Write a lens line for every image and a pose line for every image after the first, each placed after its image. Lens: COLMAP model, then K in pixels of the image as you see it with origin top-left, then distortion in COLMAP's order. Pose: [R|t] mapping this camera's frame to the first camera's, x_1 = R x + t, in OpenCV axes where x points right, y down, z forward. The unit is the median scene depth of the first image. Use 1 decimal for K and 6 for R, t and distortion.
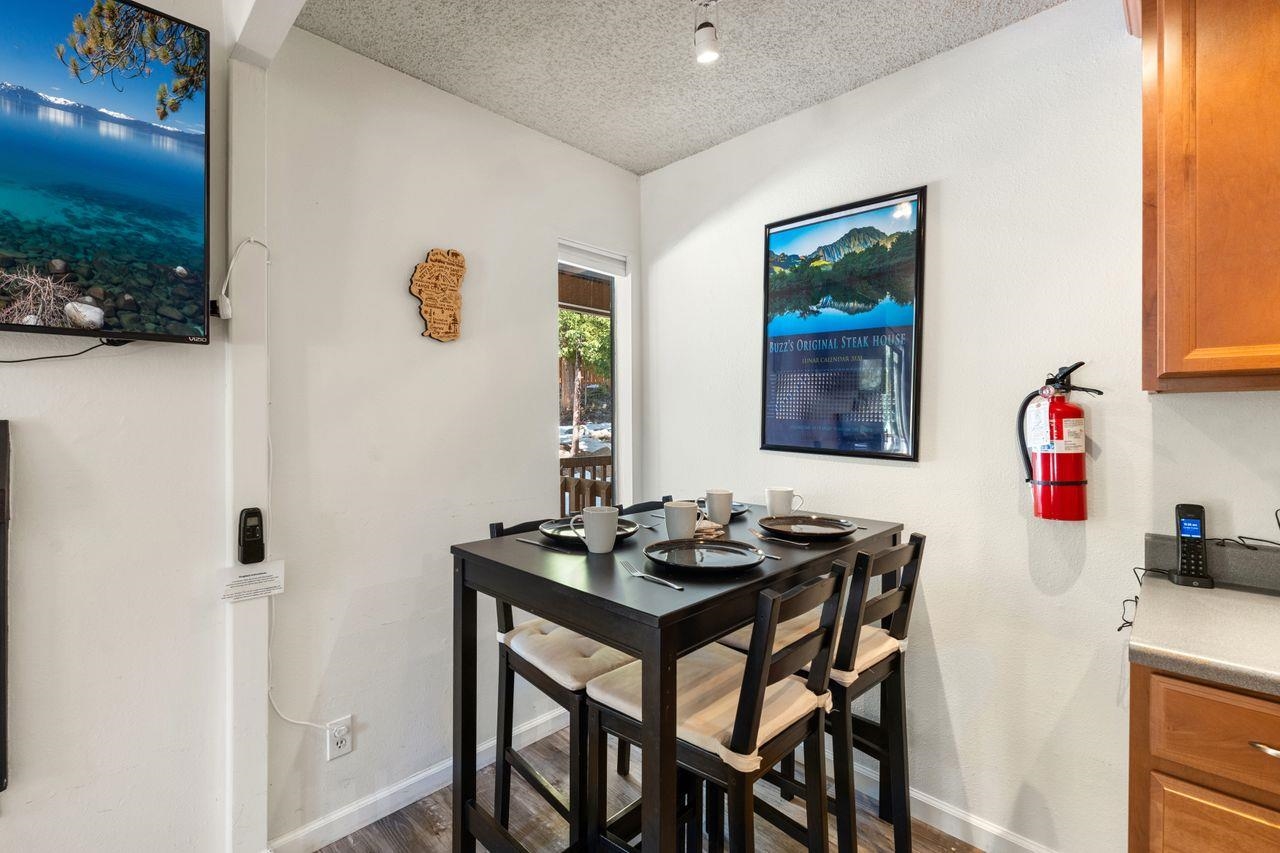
lens RADIAL K [[554.3, 0, 632.5], [0, 554.3, 416.7], [0, 0, 1]] dist [-0.009340, 0.001754]
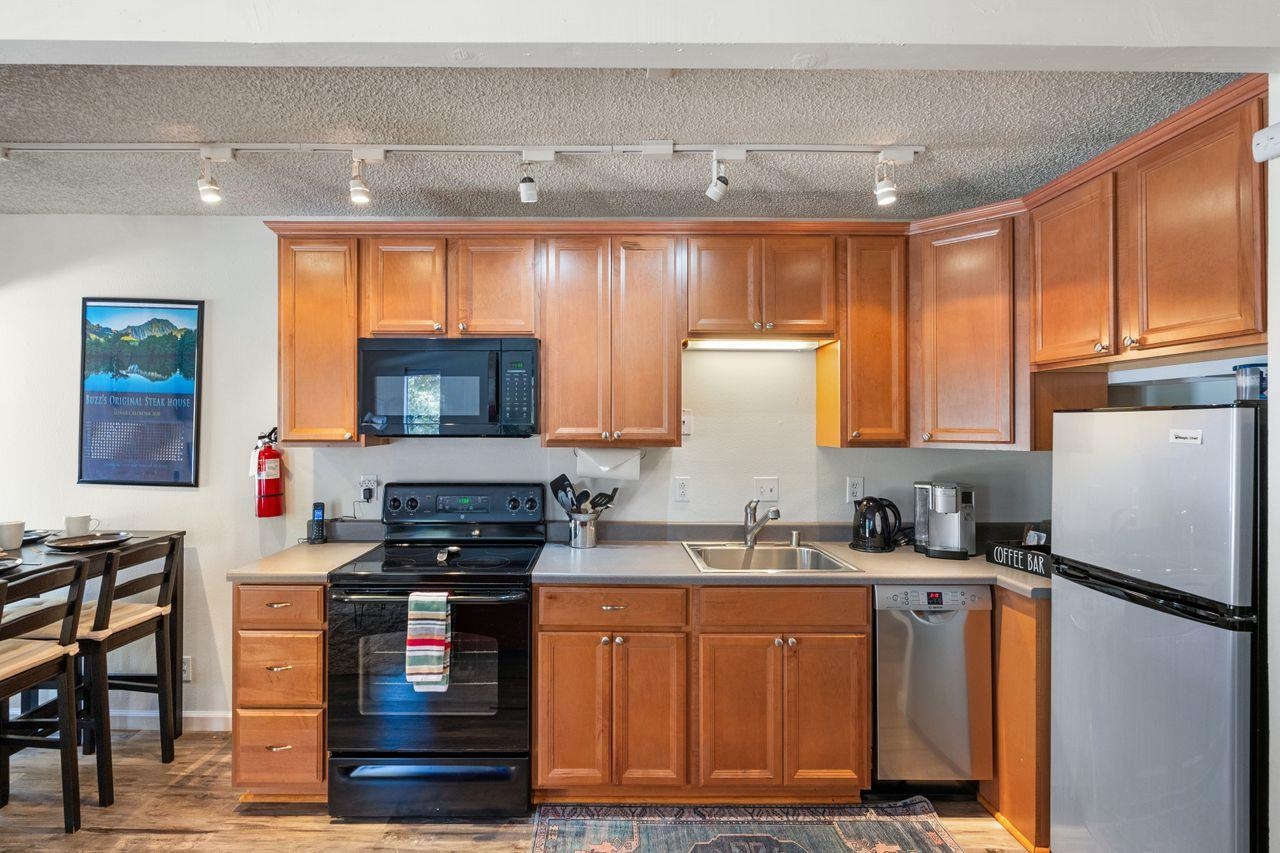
lens RADIAL K [[605.9, 0, 619.2], [0, 605.9, 420.3], [0, 0, 1]] dist [-0.005585, 0.000691]
pose [[0.714167, 0.002459, 0.699971, 0.184768], [-0.001128, 0.999997, -0.002362, -0.090880], [-0.699975, 0.000897, 0.714167, -0.903424]]
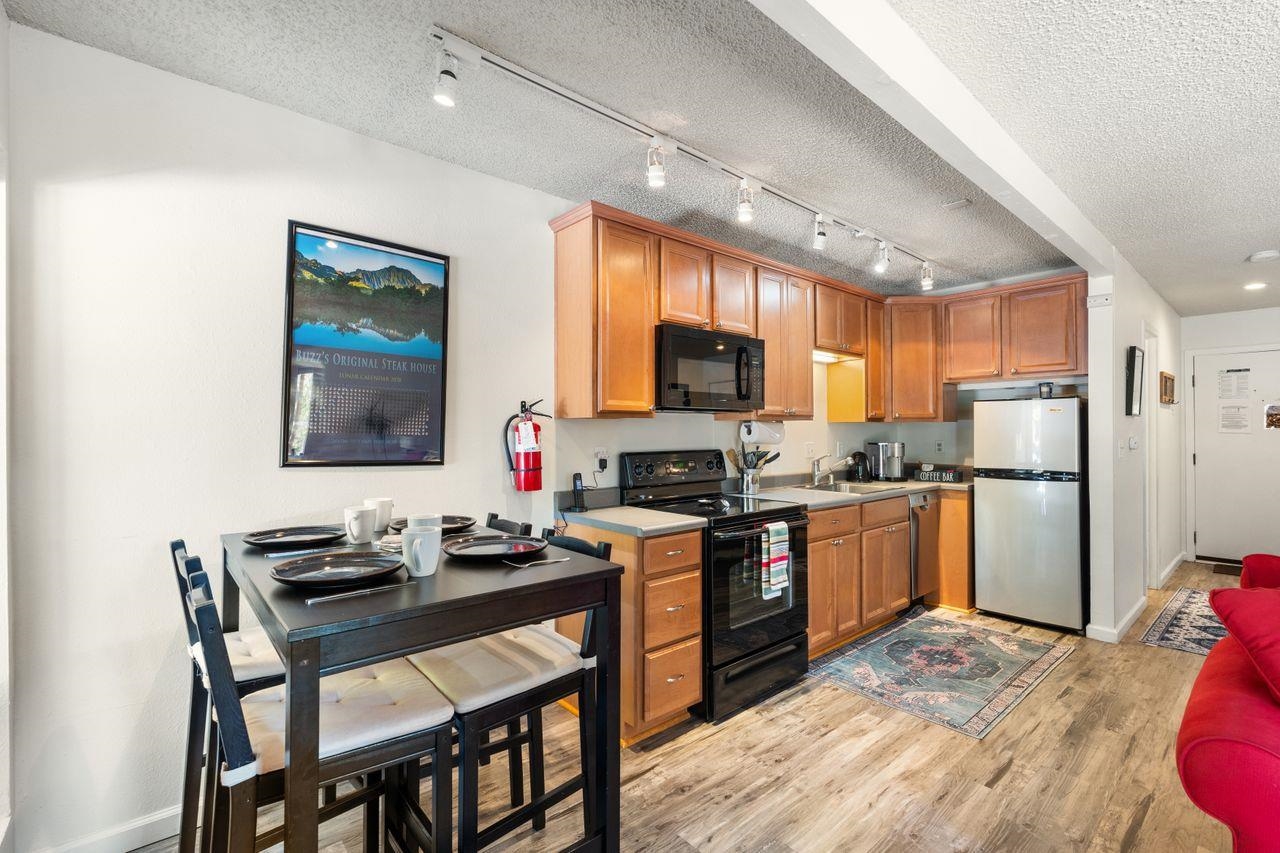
lens RADIAL K [[554.3, 0, 631.6], [0, 554.3, 426.6], [0, 0, 1]] dist [-0.009340, 0.001754]
pose [[0.096460, 0.007136, 0.995311, -0.719481], [0.000675, 0.999974, -0.007235, 0.000500], [-0.995337, 0.001369, 0.096452, 0.419245]]
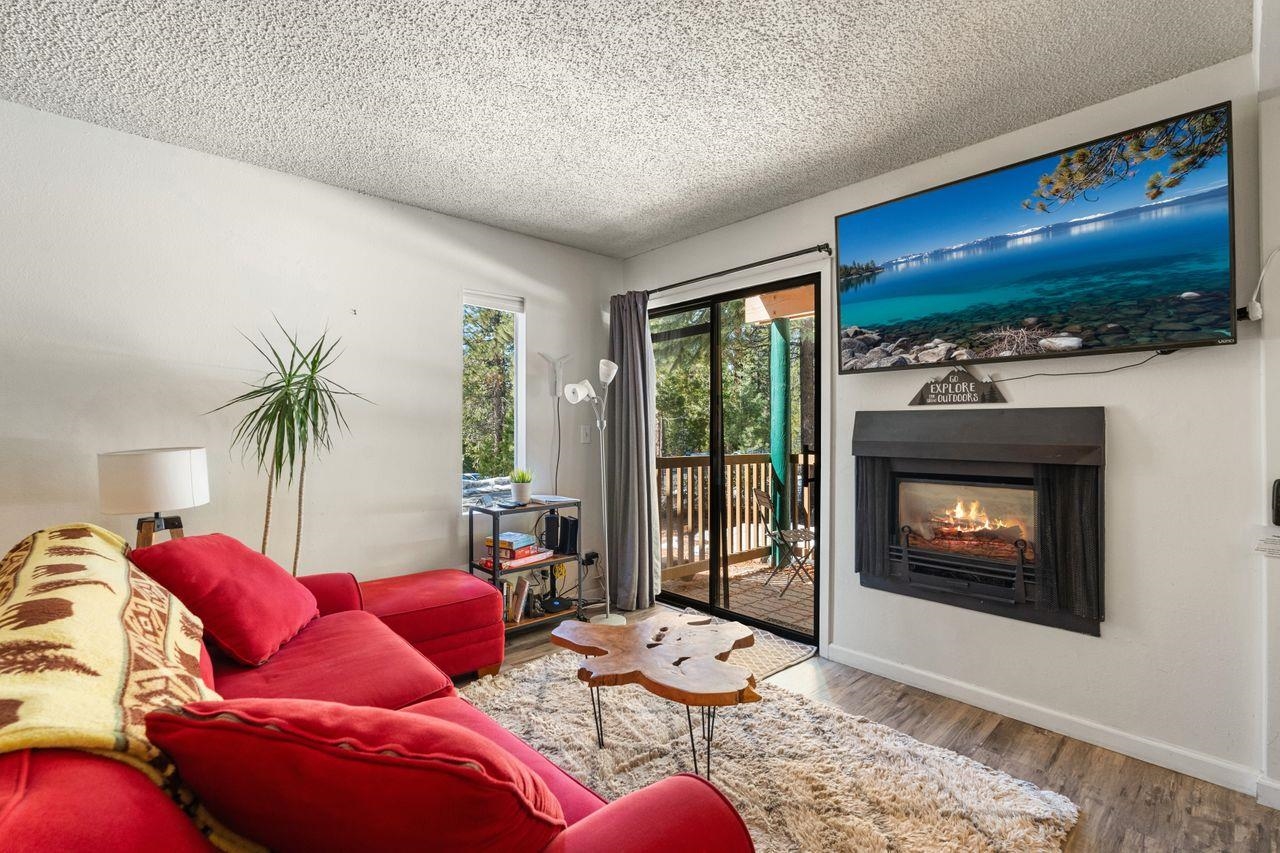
lens RADIAL K [[554.3, 0, 635.4], [0, 554.3, 415.8], [0, 0, 1]] dist [-0.009340, 0.001754]
pose [[-0.056558, -0.017776, -0.998241, 0.448268], [0.003885, 0.999830, -0.018024, 0.043225], [0.998392, -0.004898, -0.056480, -0.255558]]
